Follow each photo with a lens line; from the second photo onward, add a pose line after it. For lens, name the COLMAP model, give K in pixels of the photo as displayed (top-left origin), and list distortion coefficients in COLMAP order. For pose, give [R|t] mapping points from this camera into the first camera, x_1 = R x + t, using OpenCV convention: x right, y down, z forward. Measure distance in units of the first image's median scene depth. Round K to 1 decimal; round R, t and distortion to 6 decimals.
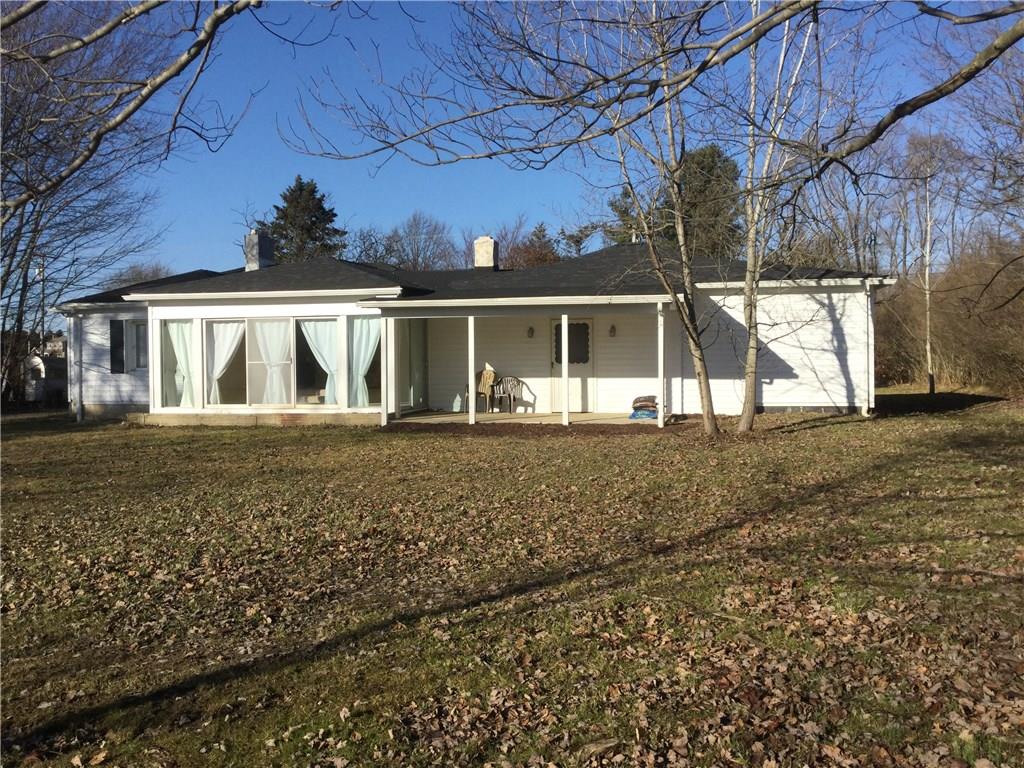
lens RADIAL K [[933.6, 0, 511.1], [0, 933.6, 384.3], [0, 0, 1]] dist [0.003530, 0.001432]
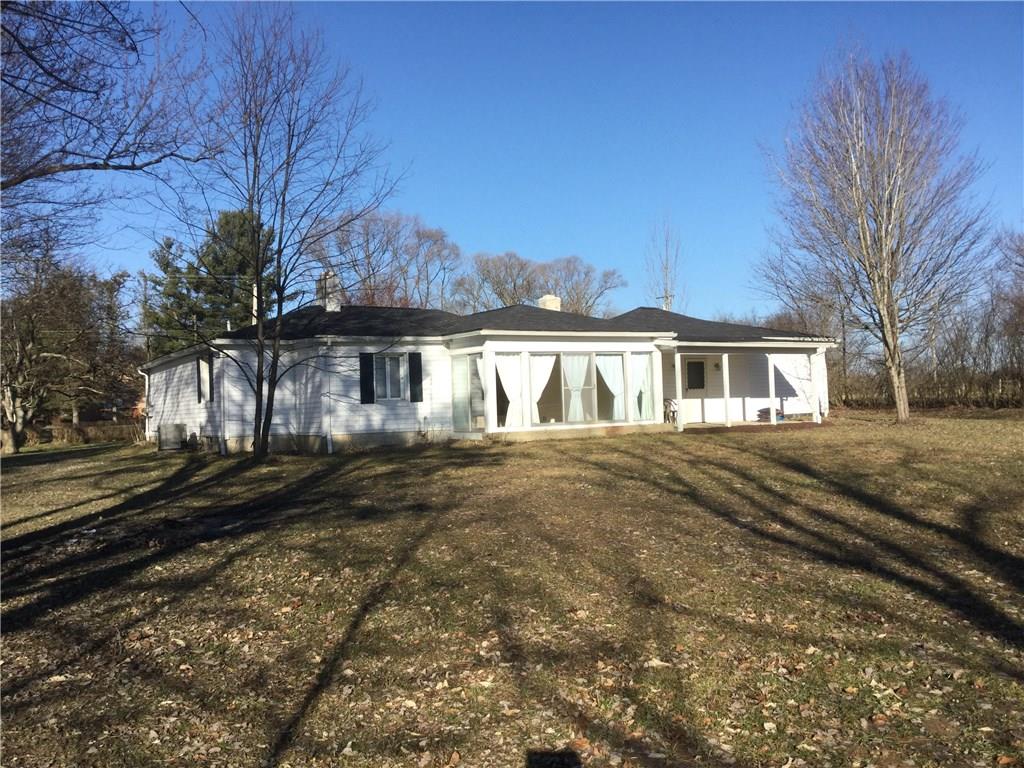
lens RADIAL K [[933.6, 0, 508.5], [0, 933.6, 383.4], [0, 0, 1]] dist [0.003530, 0.001432]
pose [[0.730469, 0.000612, 0.682945, -1.140694], [0.044218, 0.997859, -0.048189, 0.025993], [-0.681512, 0.065399, 0.728878, 0.141602]]
